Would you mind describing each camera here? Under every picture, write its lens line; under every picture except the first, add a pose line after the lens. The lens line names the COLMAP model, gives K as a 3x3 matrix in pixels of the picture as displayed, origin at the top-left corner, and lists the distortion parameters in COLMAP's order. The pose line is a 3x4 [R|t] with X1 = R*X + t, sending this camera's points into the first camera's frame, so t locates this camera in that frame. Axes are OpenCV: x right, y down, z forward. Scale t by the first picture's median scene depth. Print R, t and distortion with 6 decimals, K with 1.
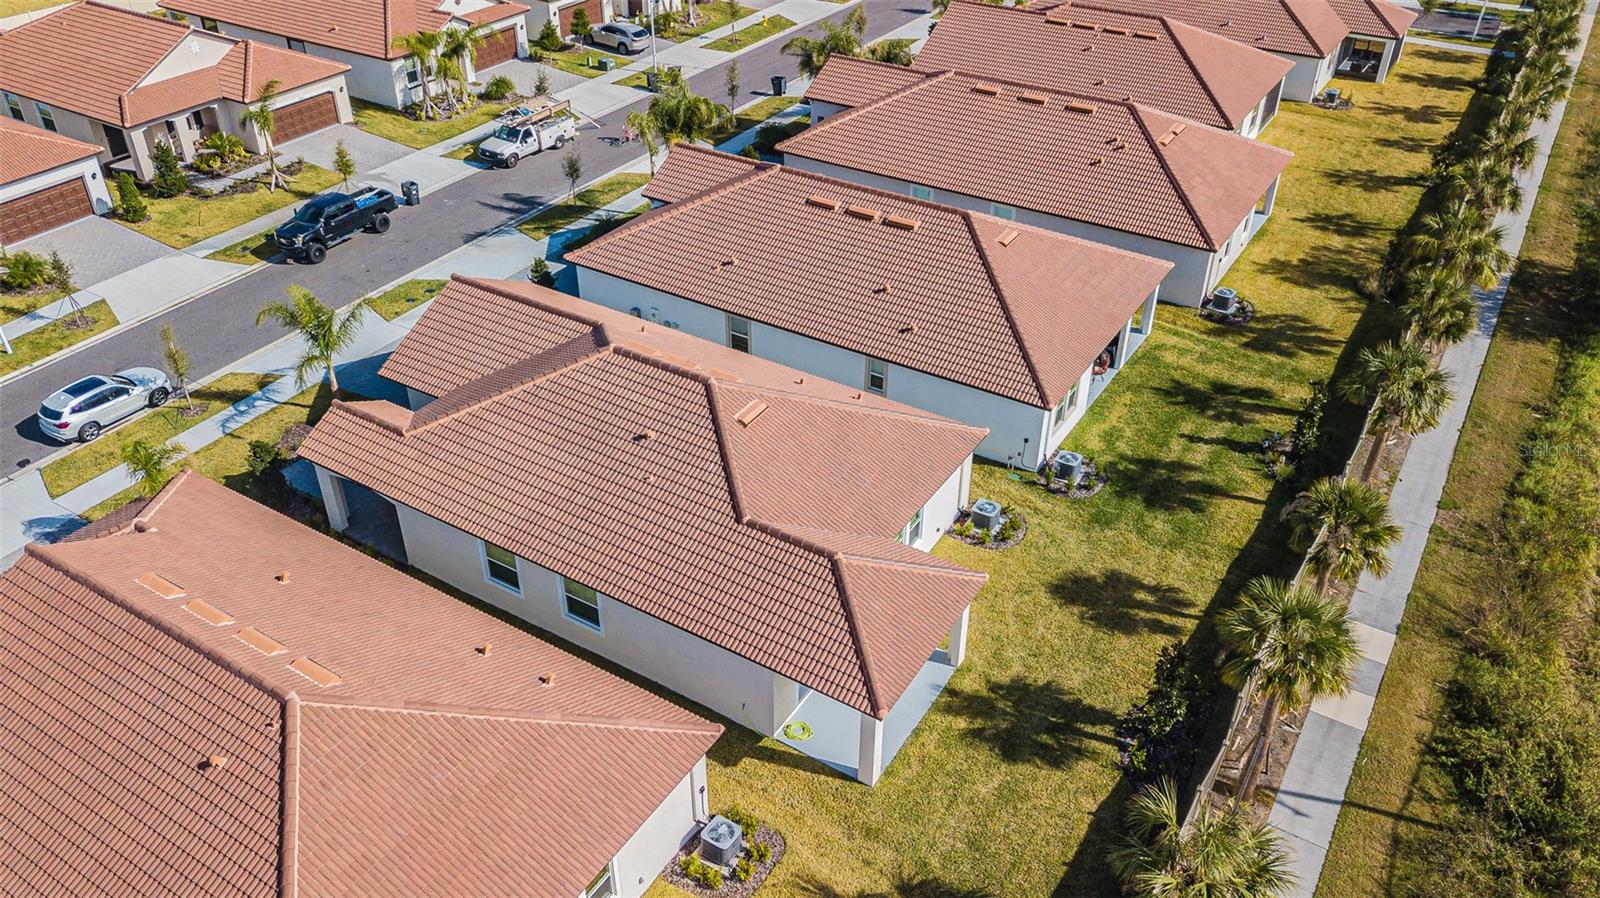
lens RADIAL K [[1234.4, 0, 800.0], [0, 1234.4, 449.0], [0, 0, 1]] dist [0.002111, -0.004950]
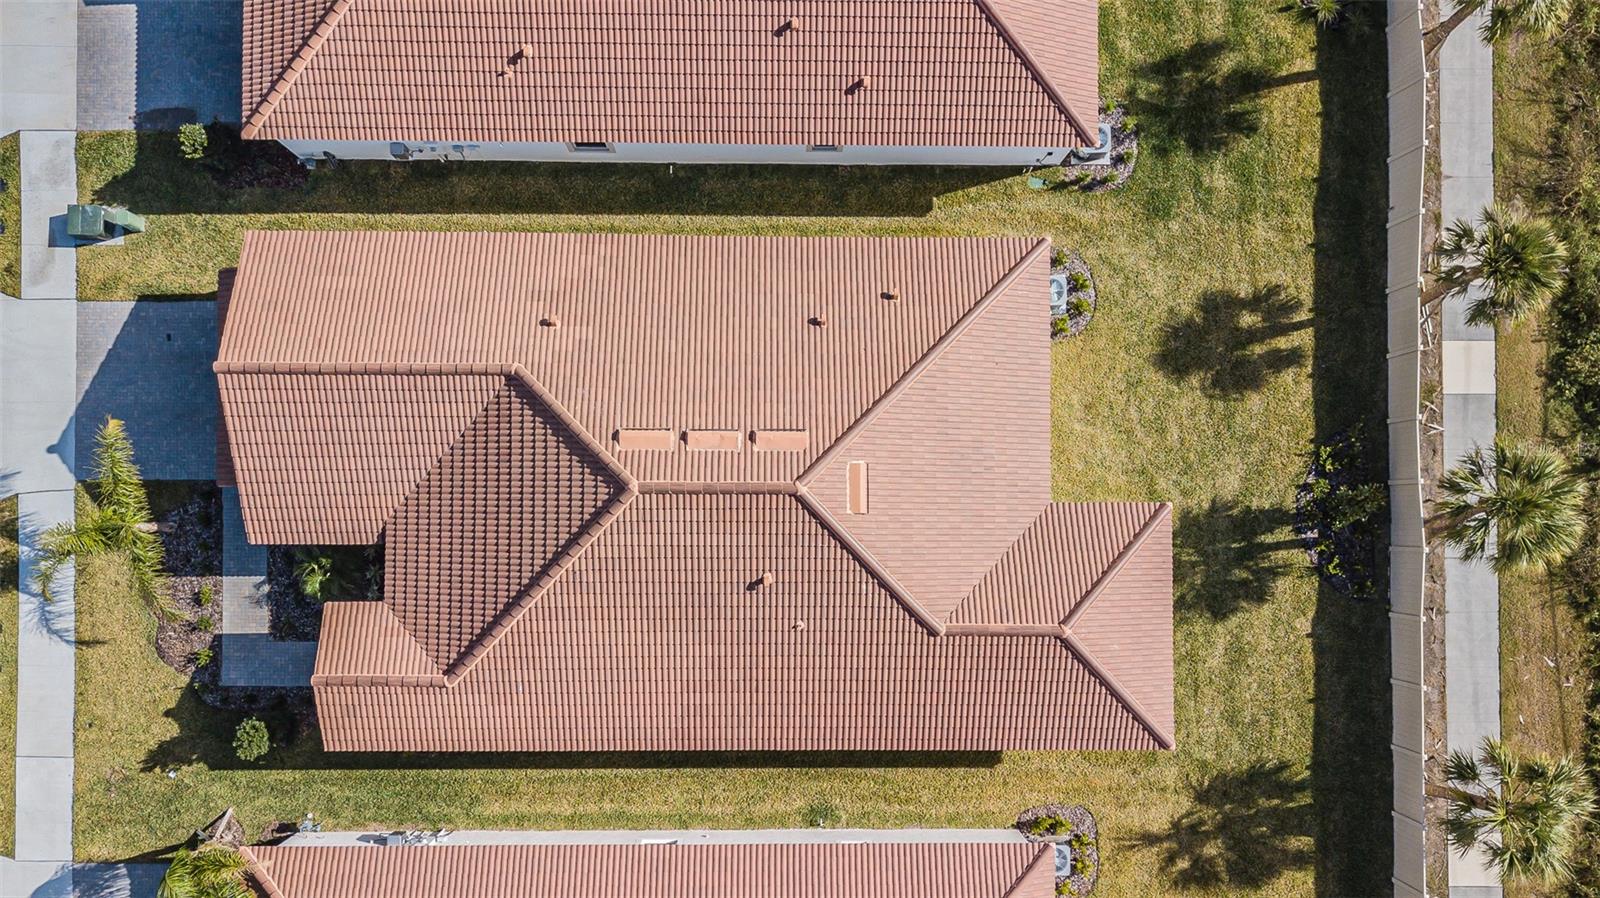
lens RADIAL K [[1234.4, 0, 800.0], [0, 1234.4, 449.0], [0, 0, 1]] dist [0.002111, -0.004950]
pose [[0.847504, -0.529496, 0.037042, -0.083203], [0.267026, 0.485630, 0.832383, -0.682874], [-0.458732, -0.695556, 0.552962, 0.599000]]
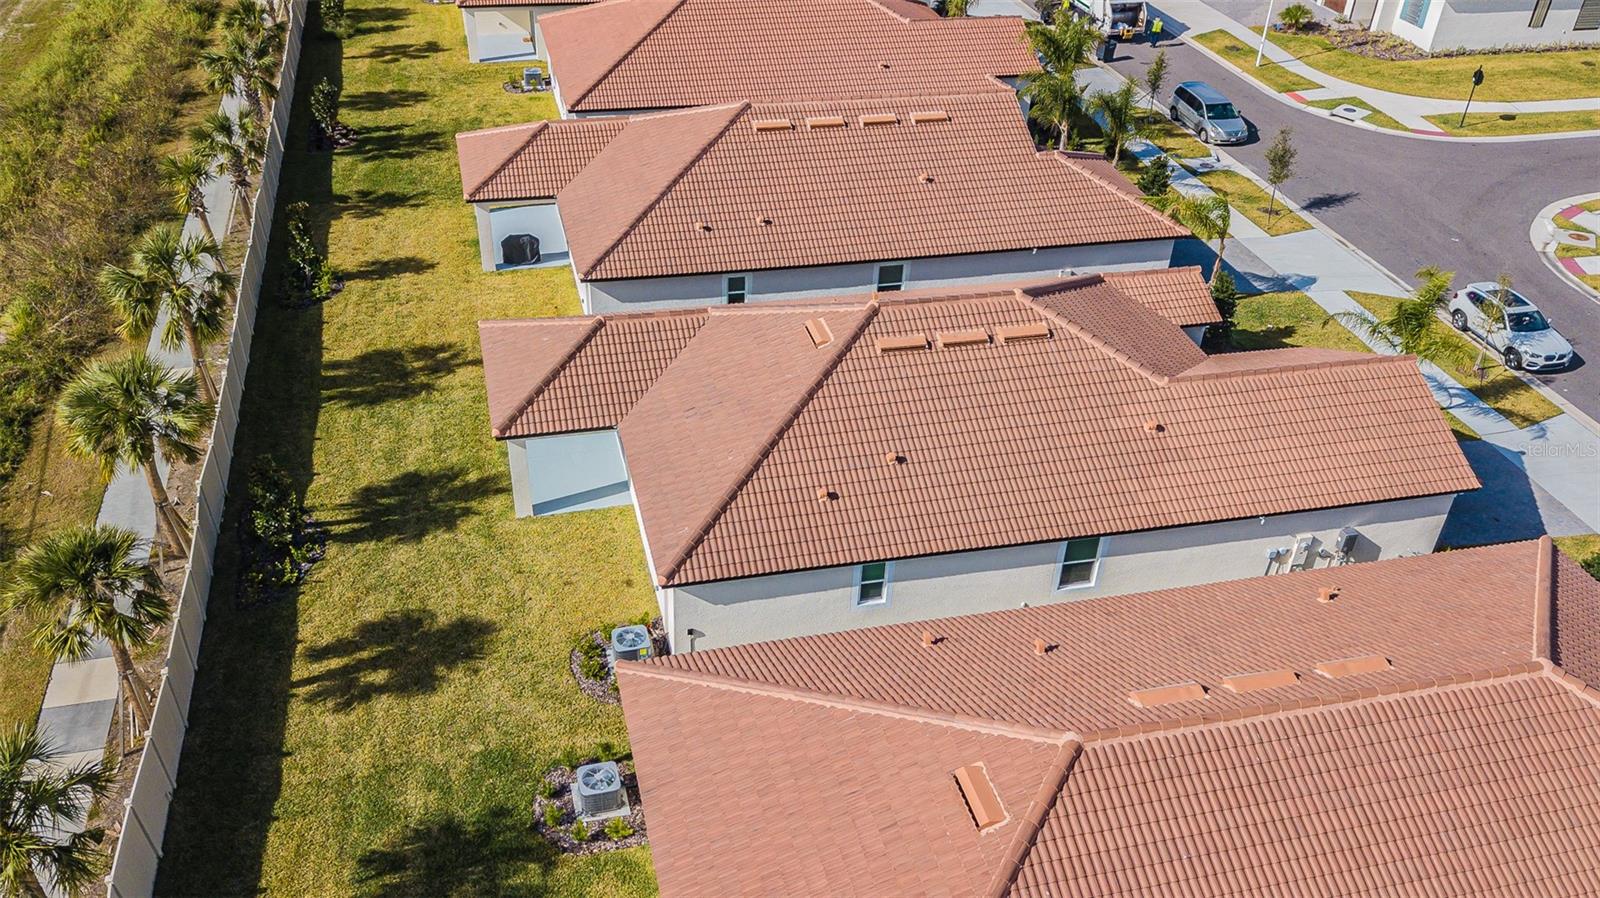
lens RADIAL K [[1347.1, 0, 800.0], [0, 1347.1, 449.0], [0, 0, 1]] dist [-0.004534, 0.007090]
pose [[-0.691568, 0.366988, -0.622136, 0.558983], [-0.432756, 0.479100, 0.763666, -0.667572], [0.578322, 0.797360, -0.172514, 1.196082]]
